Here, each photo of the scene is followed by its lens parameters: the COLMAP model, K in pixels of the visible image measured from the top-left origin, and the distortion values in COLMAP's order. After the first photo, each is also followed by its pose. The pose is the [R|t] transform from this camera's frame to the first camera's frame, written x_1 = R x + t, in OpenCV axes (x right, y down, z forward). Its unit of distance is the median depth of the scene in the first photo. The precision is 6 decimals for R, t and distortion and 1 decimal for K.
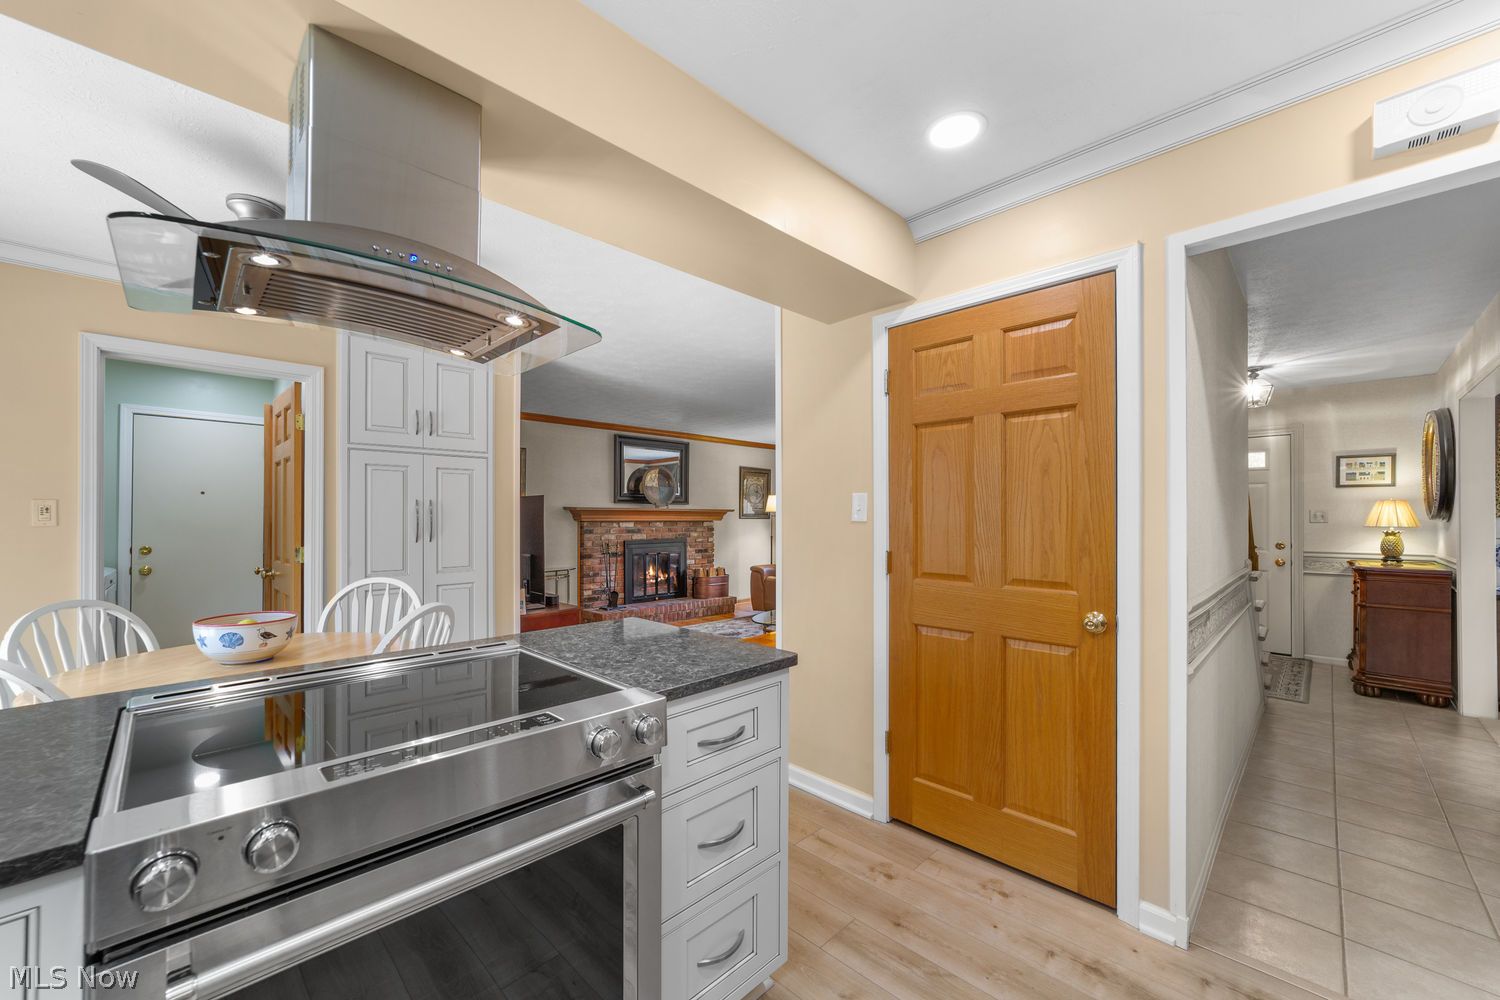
lens RADIAL K [[579.8, 0, 745.5], [0, 579.8, 515.4], [0, 0, 1]] dist [-0.031848, 0.016906]
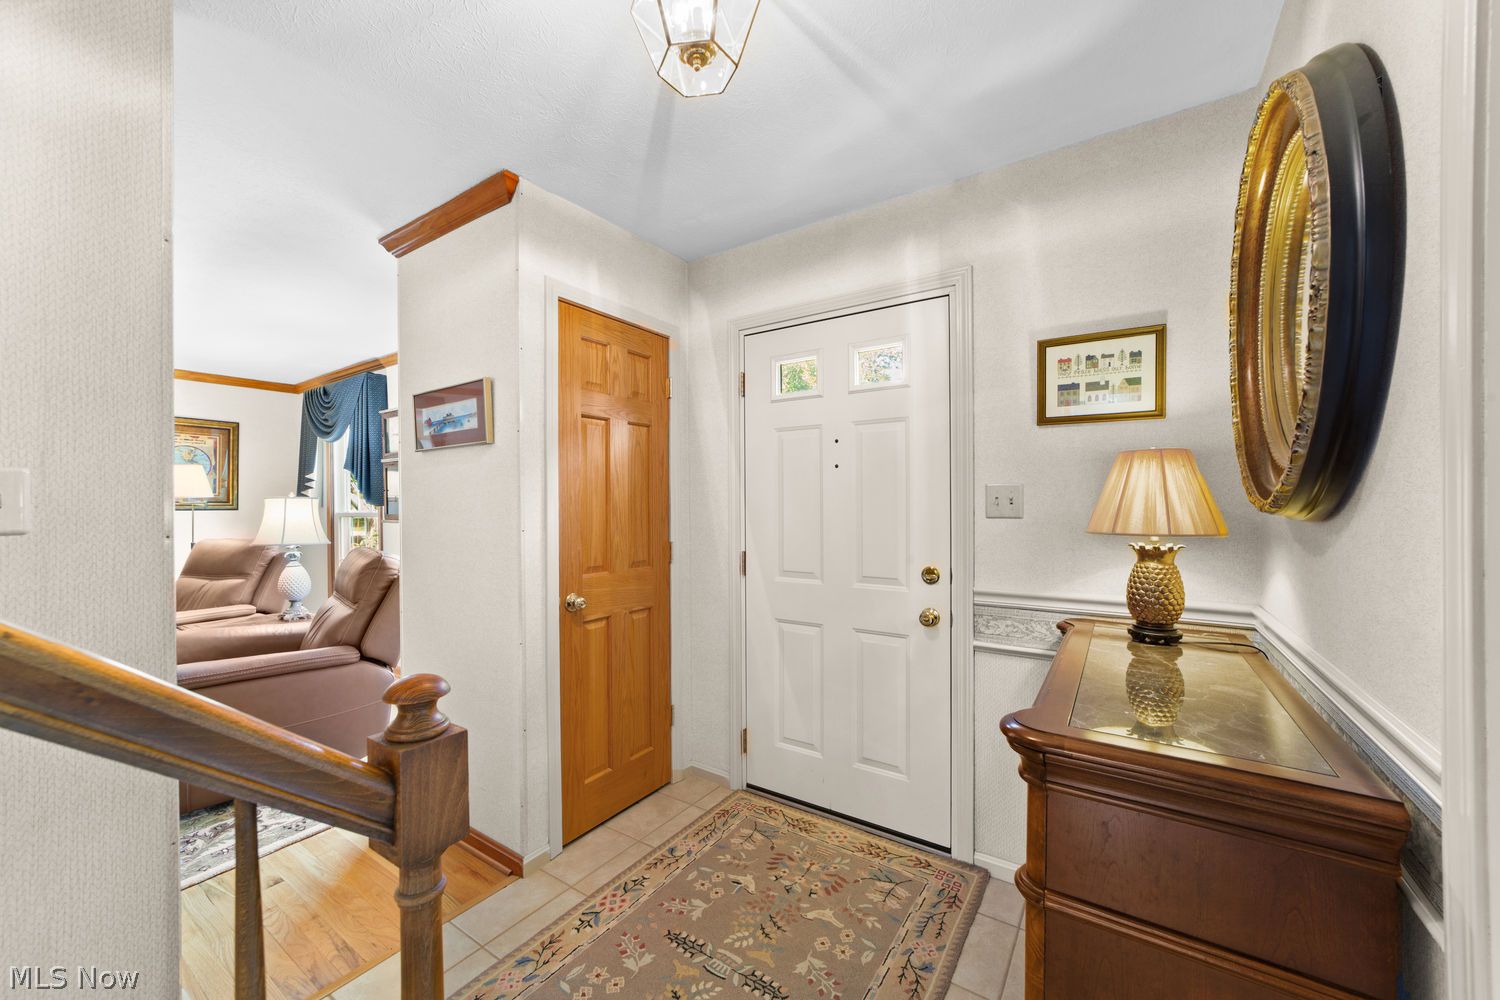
lens RADIAL K [[575.8, 0, 736.8], [0, 575.8, 500.8], [0, 0, 1]] dist [0.000637, 0.000015]
pose [[0.982276, -0.005485, 0.187360, 0.557129], [0.005615, 0.999984, -0.000165, 0.000332], [-0.187356, 0.001214, 0.982291, 0.481973]]
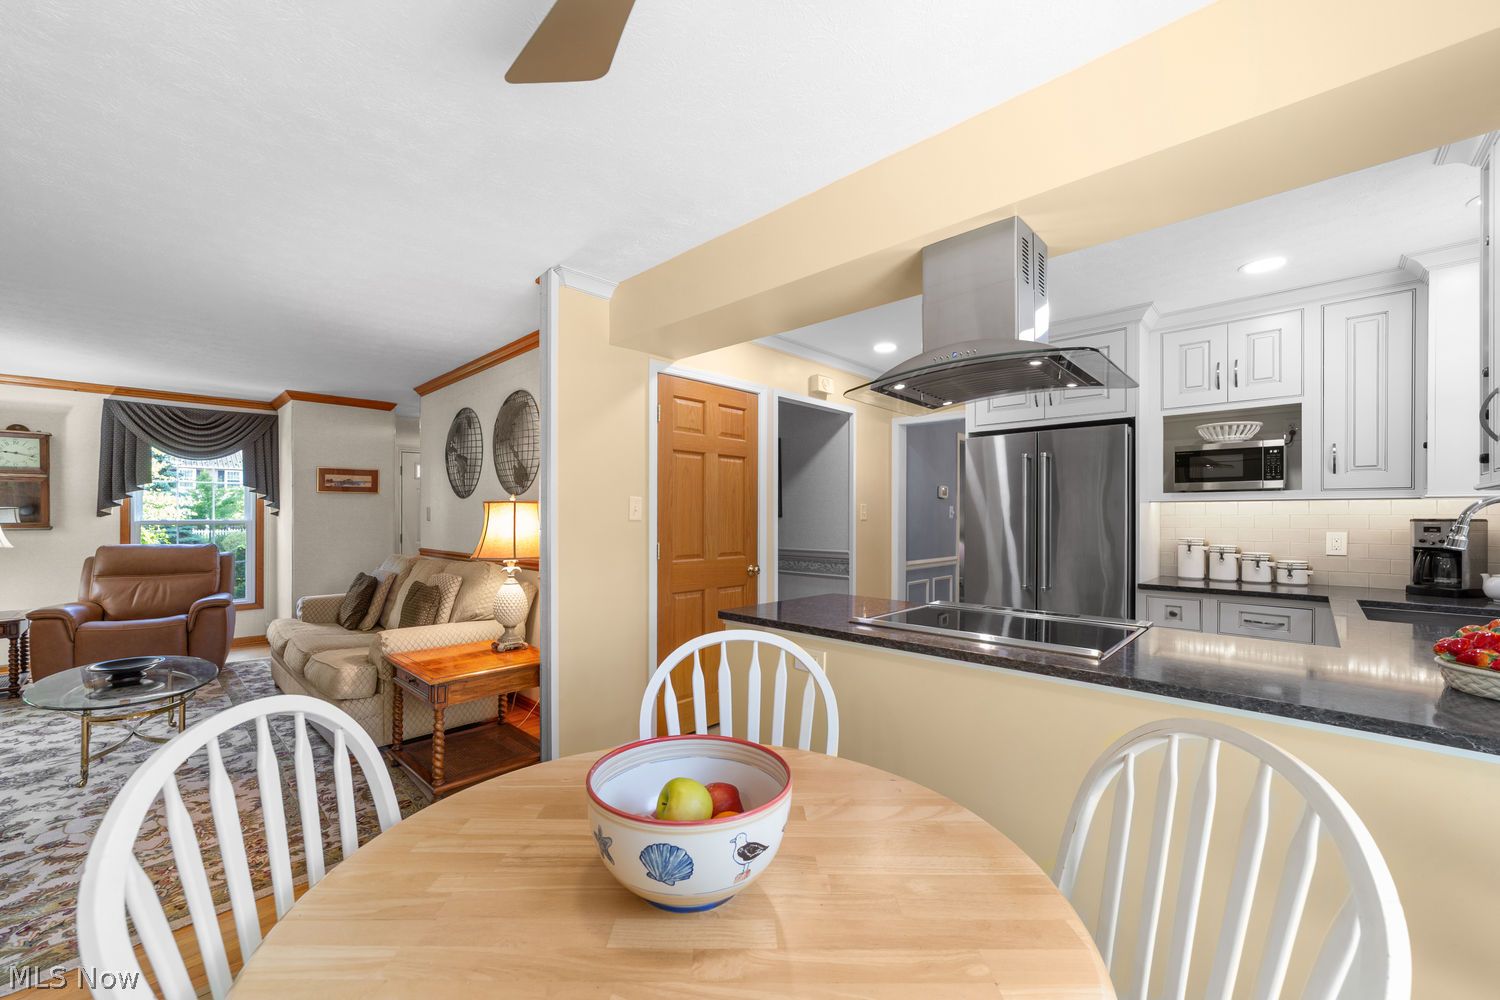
lens RADIAL K [[593.2, 0, 736.3], [0, 593.2, 514.7], [0, 0, 1]] dist [-0.021279, 0.009655]
pose [[-0.010729, 0.002186, 0.999940, -0.381453], [-0.003864, 0.999990, -0.002228, 0.000333], [-0.999935, -0.003888, -0.010720, 0.289319]]
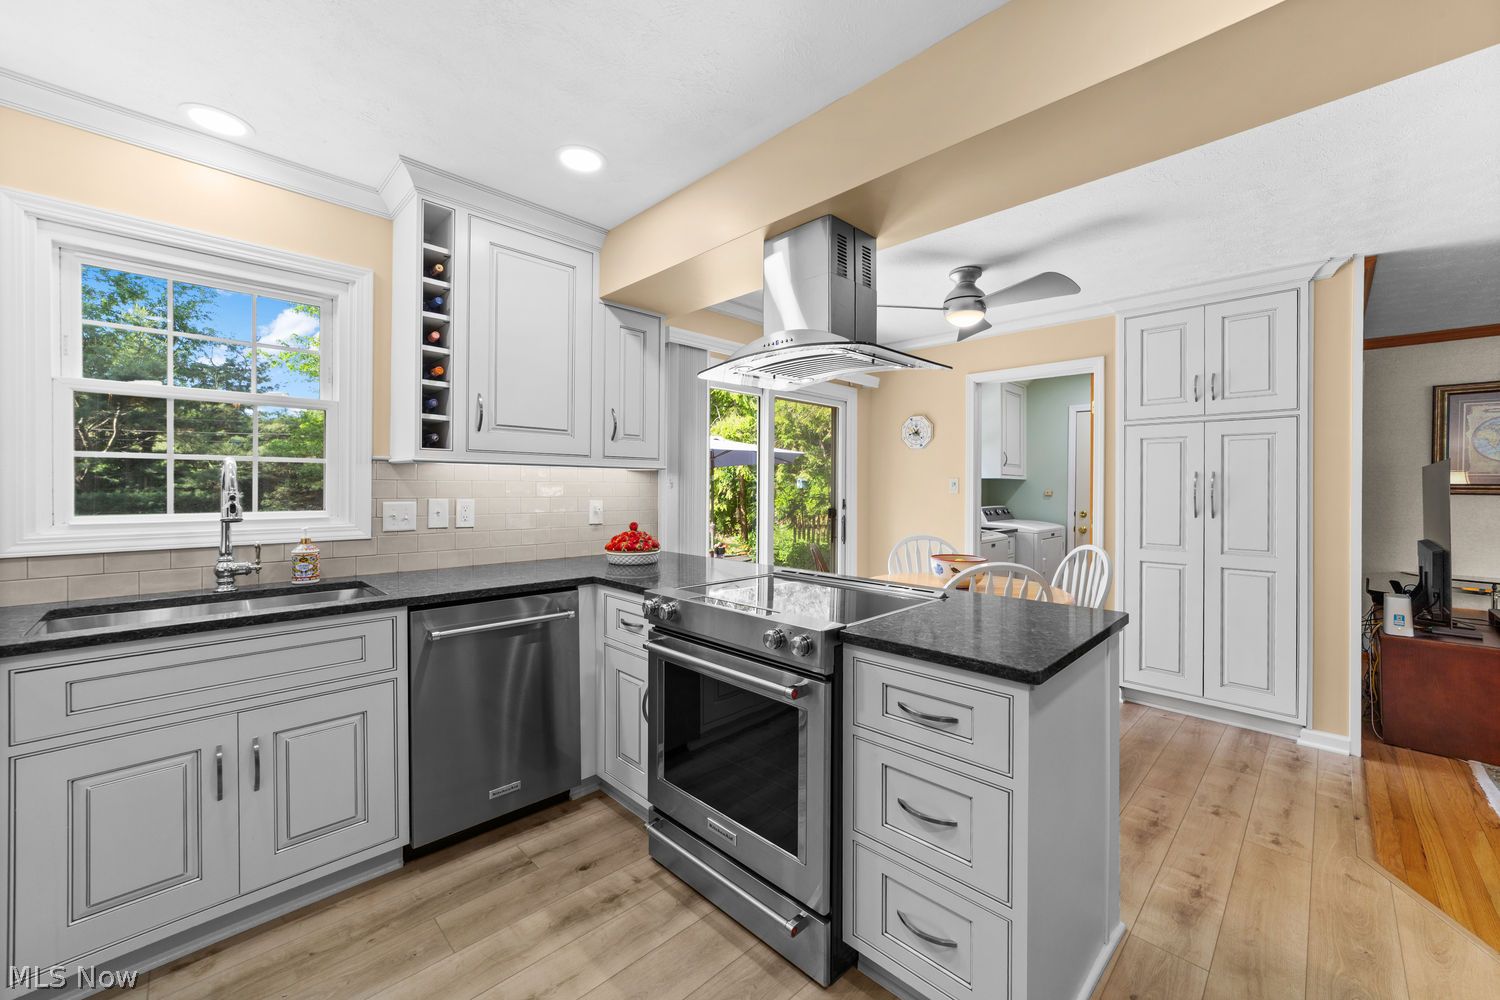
lens RADIAL K [[589.1, 0, 743.2], [0, 589.1, 484.5], [0, 0, 1]] dist [-0.021148, 0.009822]
pose [[0.001143, -0.001120, -0.999999, 0.187426], [-0.005625, 0.999984, -0.001126, -0.000735], [0.999984, 0.005626, 0.001136, 0.134357]]
